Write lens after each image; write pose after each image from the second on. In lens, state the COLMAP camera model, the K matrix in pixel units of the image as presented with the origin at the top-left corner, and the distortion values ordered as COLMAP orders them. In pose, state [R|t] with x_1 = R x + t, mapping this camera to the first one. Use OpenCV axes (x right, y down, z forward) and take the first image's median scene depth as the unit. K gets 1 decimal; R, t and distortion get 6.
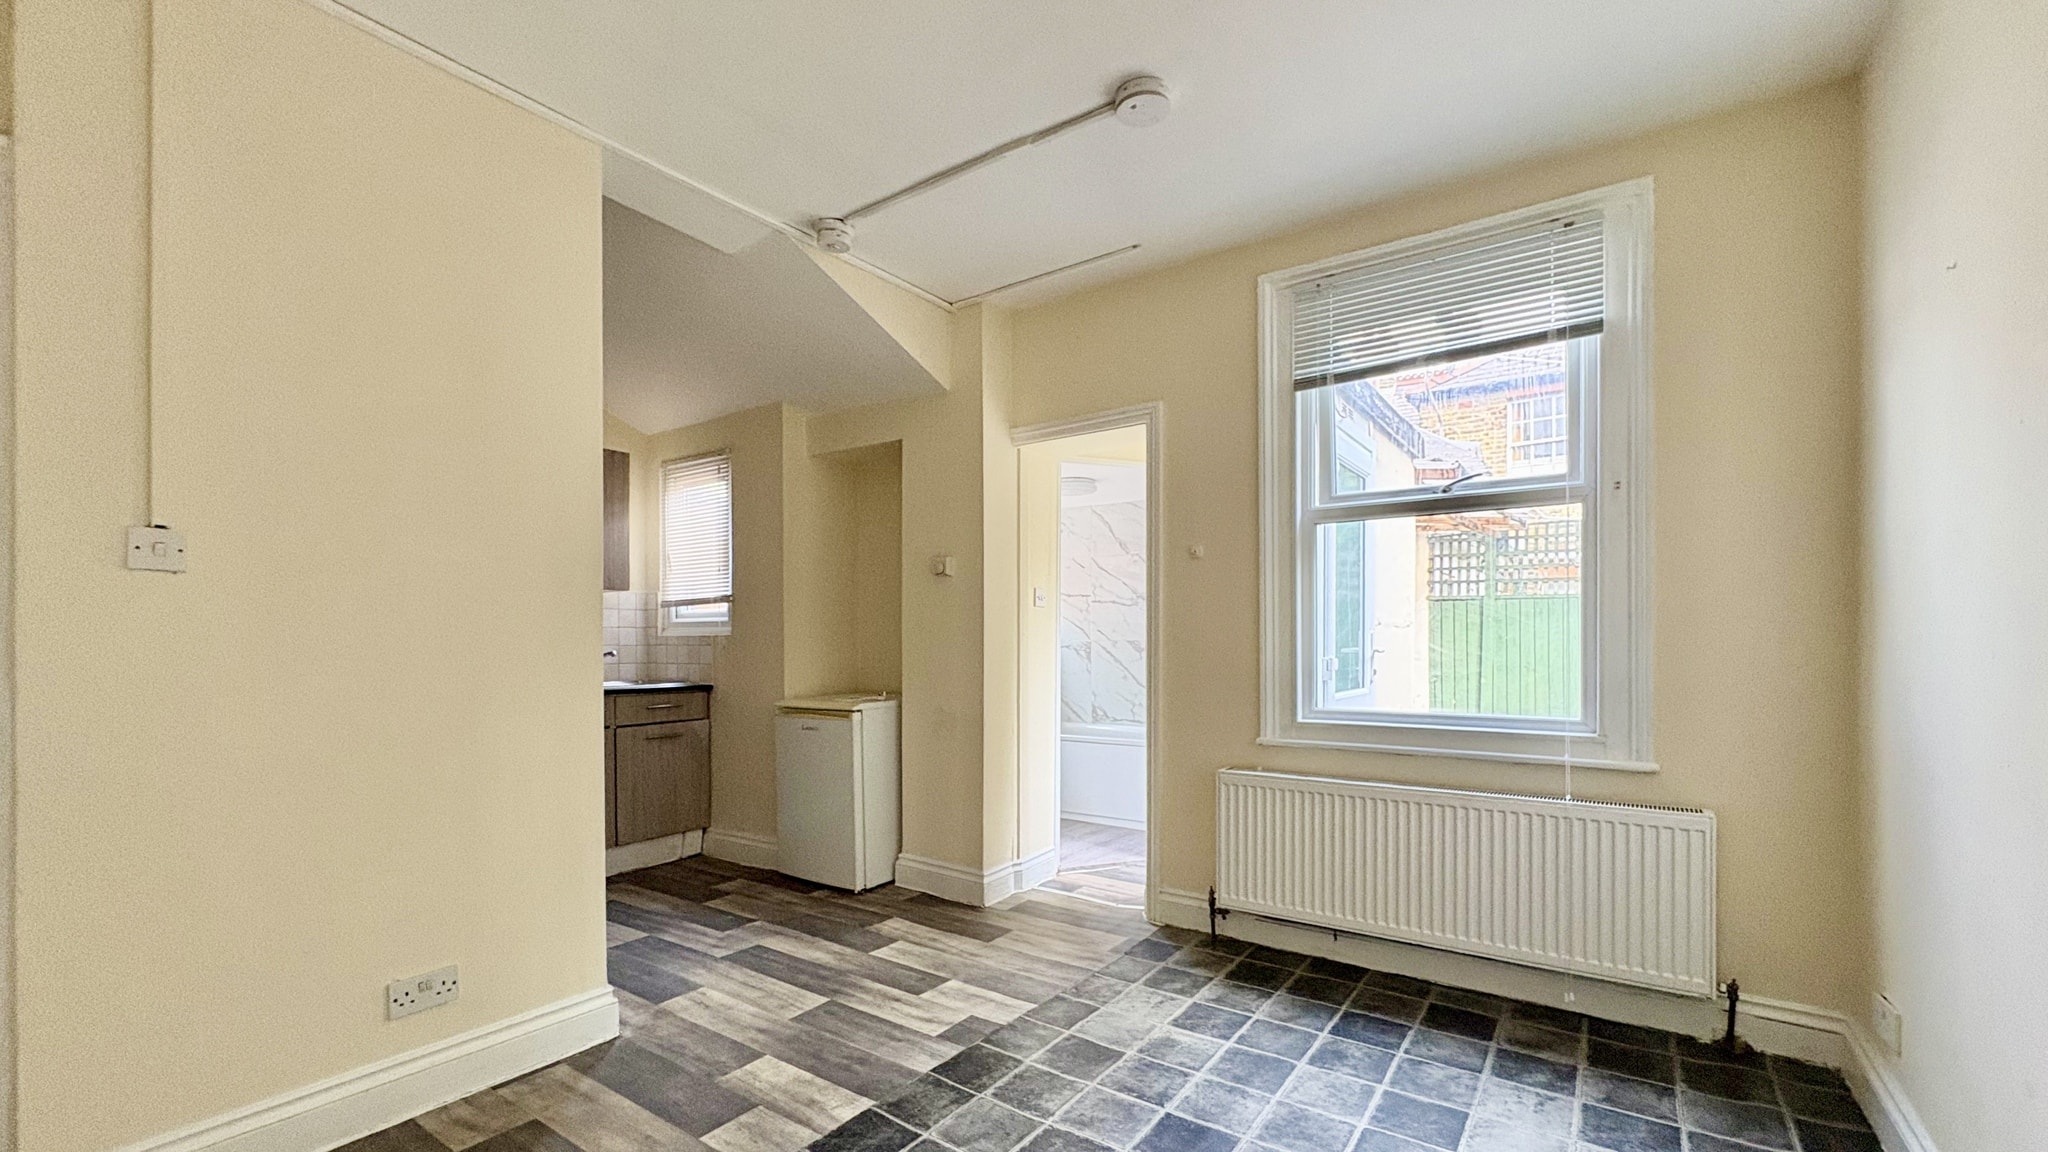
lens RADIAL K [[843.9, 0, 1016.9], [0, 843.9, 635.8], [0, 0, 1]] dist [0.000042, 0.000831]
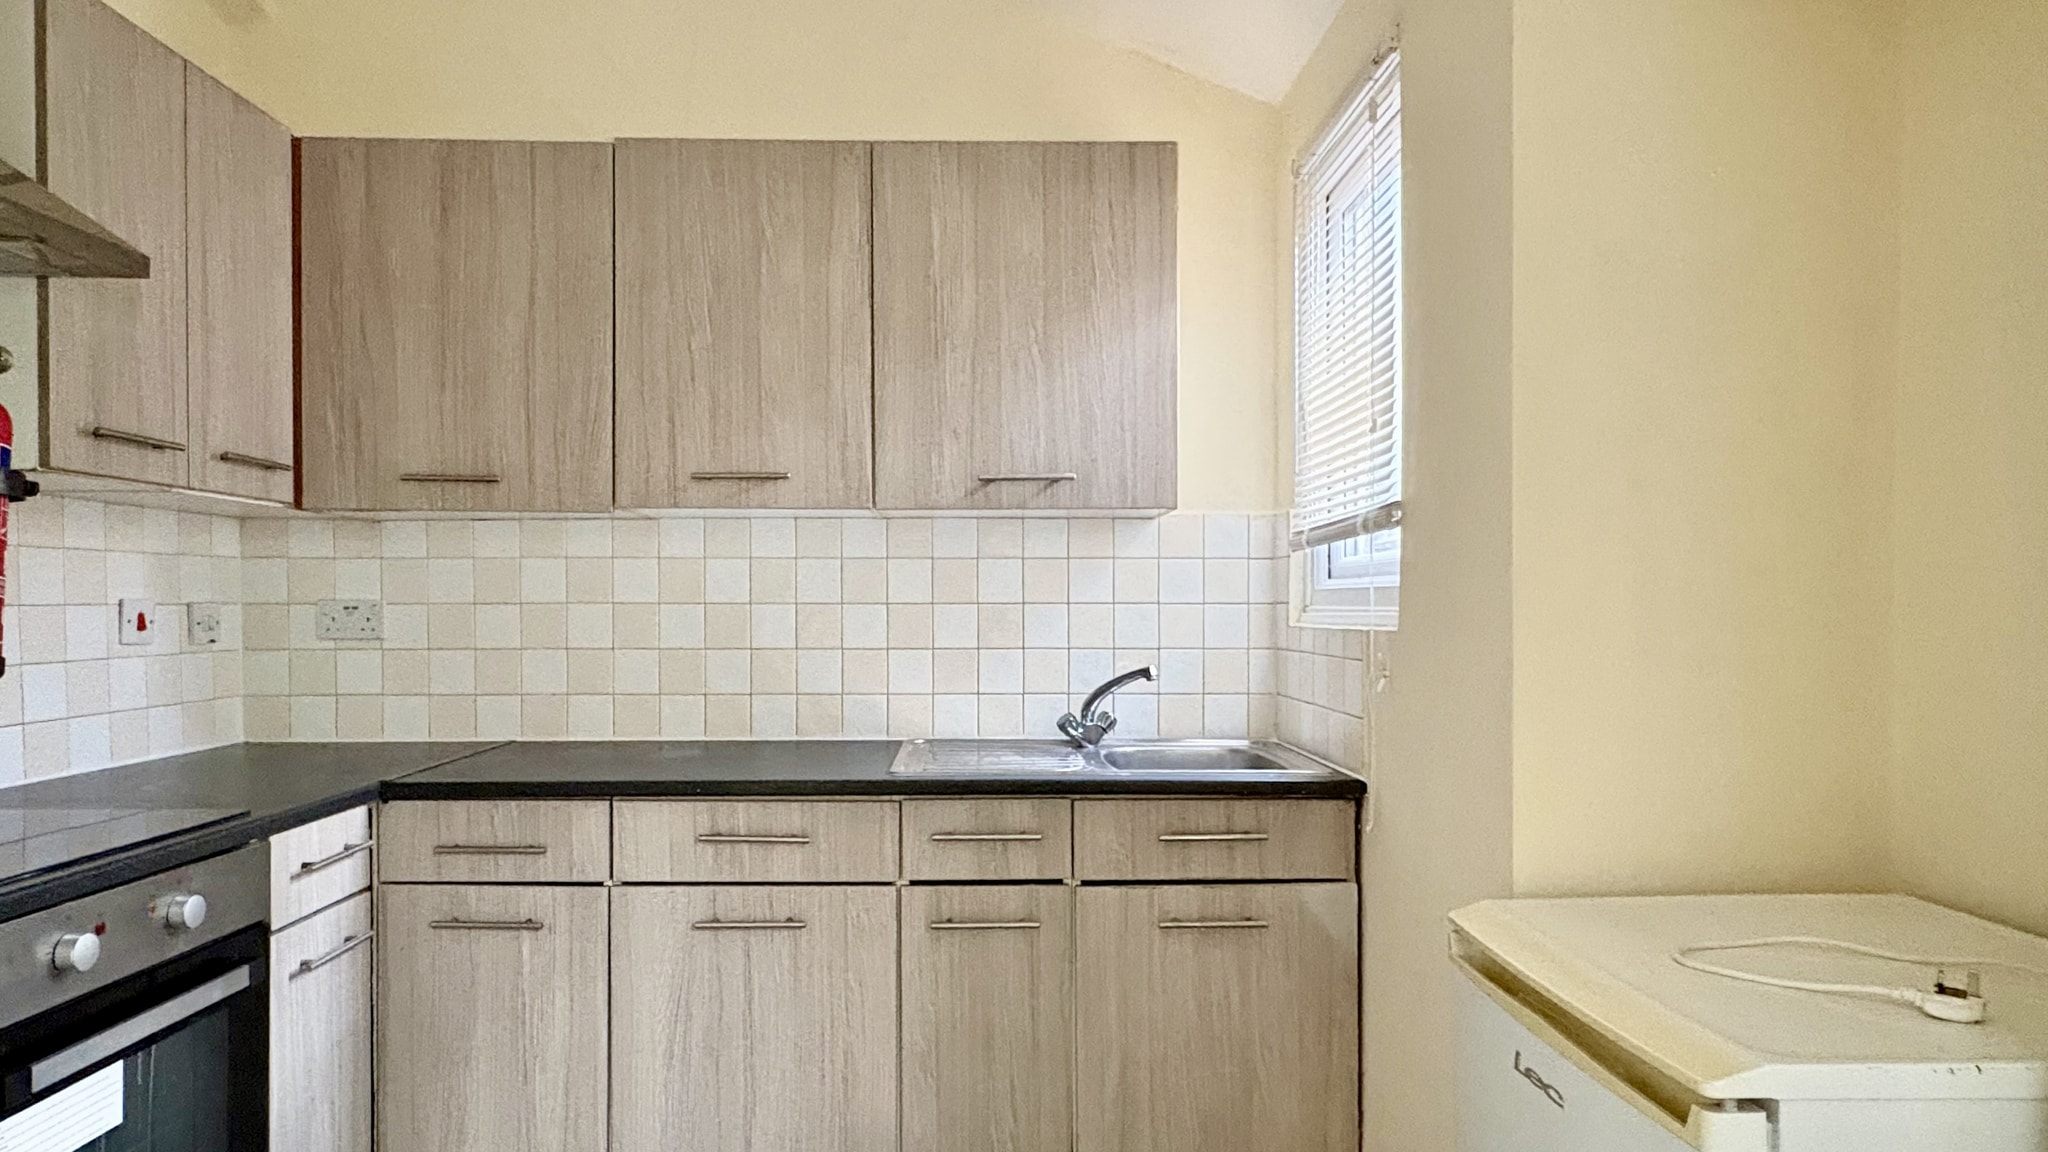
lens RADIAL K [[1213.4, 0, 1025.4], [0, 1213.4, 630.7], [0, 0, 1]] dist [0.006219, 0.001599]
pose [[0.605275, 0.017086, -0.795833, -0.074521], [0.006313, 0.999635, 0.026263, -0.015263], [0.795992, -0.020920, 0.604946, 0.680899]]
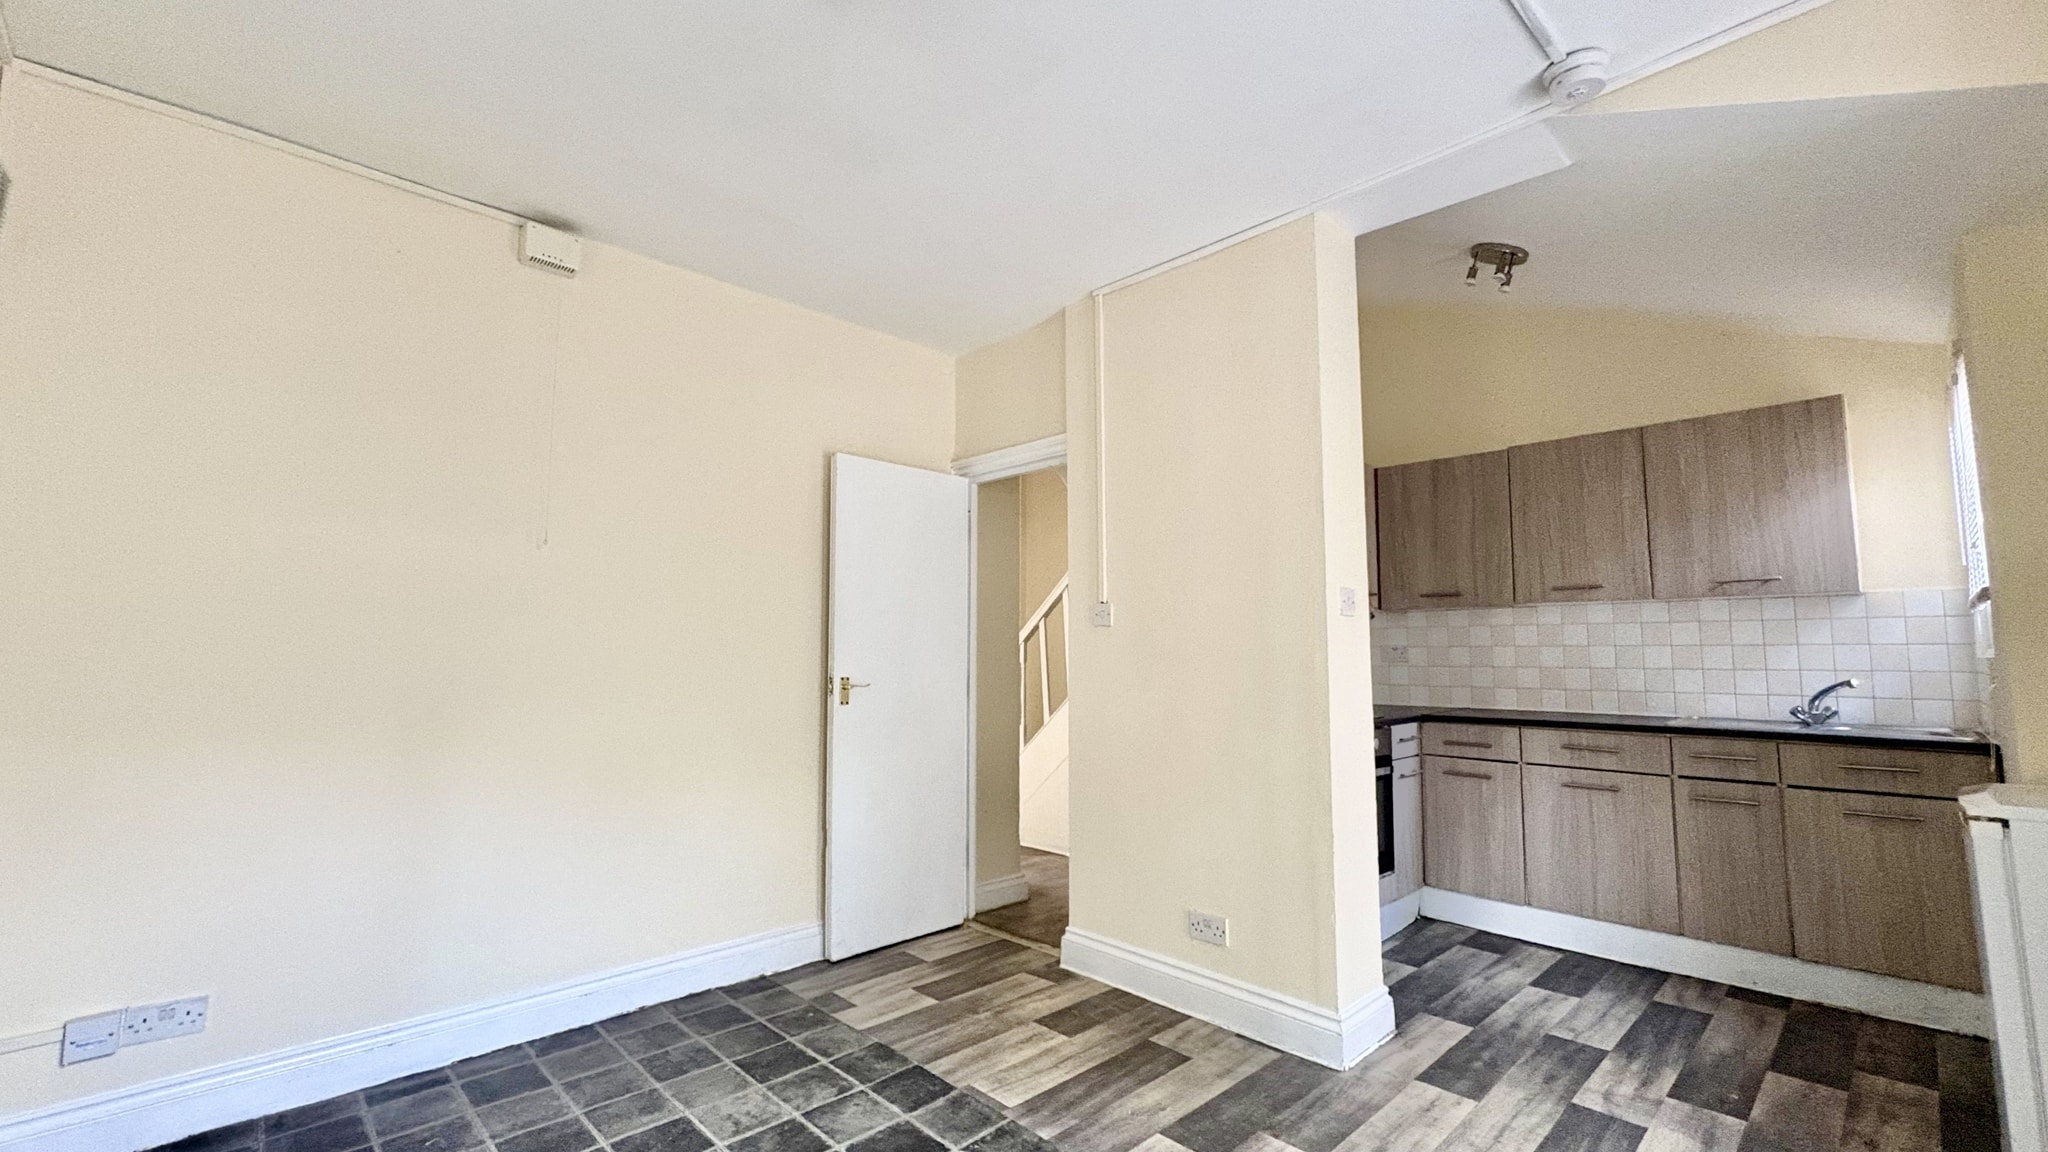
lens RADIAL K [[843.9, 0, 1013.5], [0, 843.9, 578.9], [0, 0, 1]] dist [0.000042, 0.000831]
pose [[-0.195904, -0.086307, -0.976818, 0.378276], [0.005837, 0.995999, -0.089173, -0.007590], [0.980606, -0.023171, -0.194617, 0.510684]]
